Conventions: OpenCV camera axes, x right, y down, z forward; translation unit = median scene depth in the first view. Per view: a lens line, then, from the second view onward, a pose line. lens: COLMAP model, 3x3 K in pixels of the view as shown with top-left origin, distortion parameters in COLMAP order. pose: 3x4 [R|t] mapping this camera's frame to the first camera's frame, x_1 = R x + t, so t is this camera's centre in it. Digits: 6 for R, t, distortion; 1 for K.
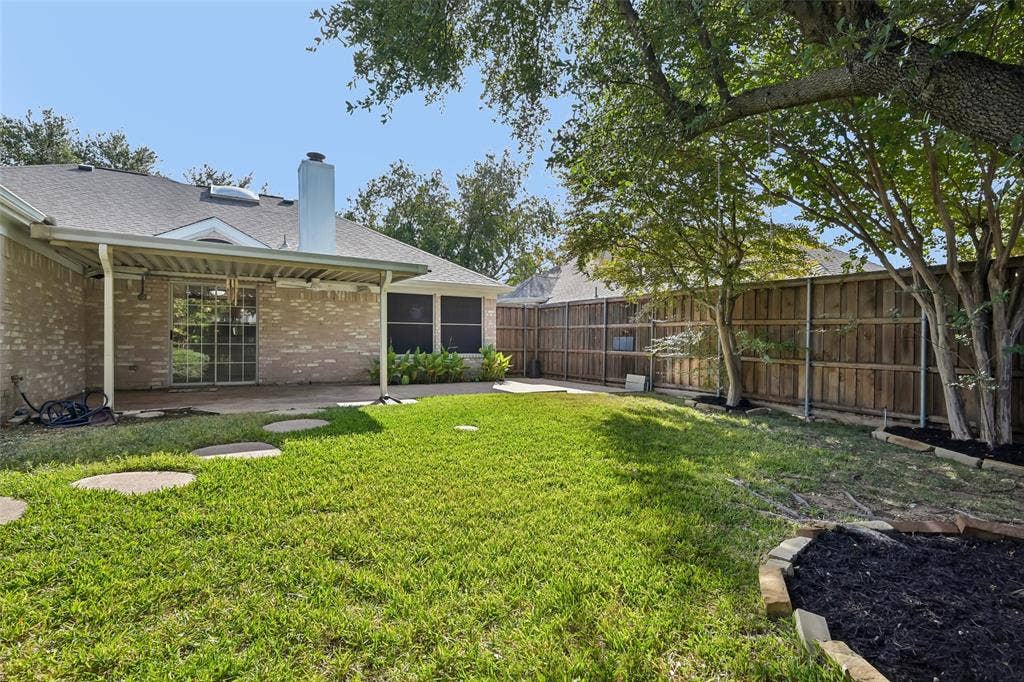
lens RADIAL K [[482.2, 0, 510.7], [0, 482.2, 342.6], [0, 0, 1]] dist [-0.002724, -0.000073]
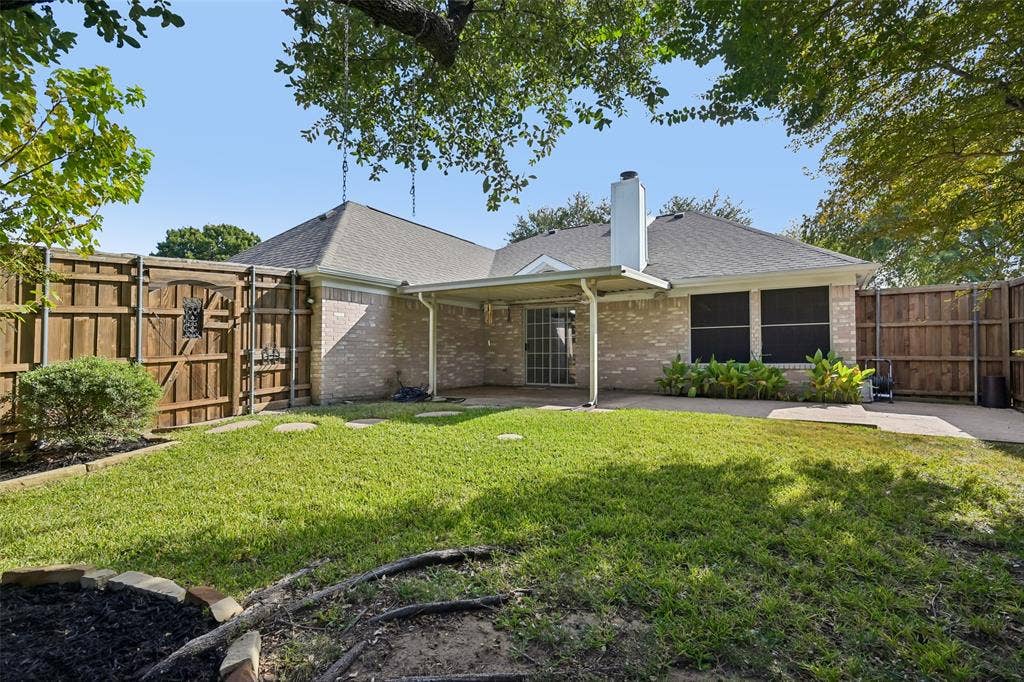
lens RADIAL K [[482.2, 0, 511.4], [0, 482.2, 345.7], [0, 0, 1]] dist [-0.002724, -0.000073]
pose [[0.446764, -0.022734, -0.894363, 0.421527], [0.008552, 0.999740, -0.021141, 0.008209], [0.894611, 0.001797, 0.446842, 0.307723]]
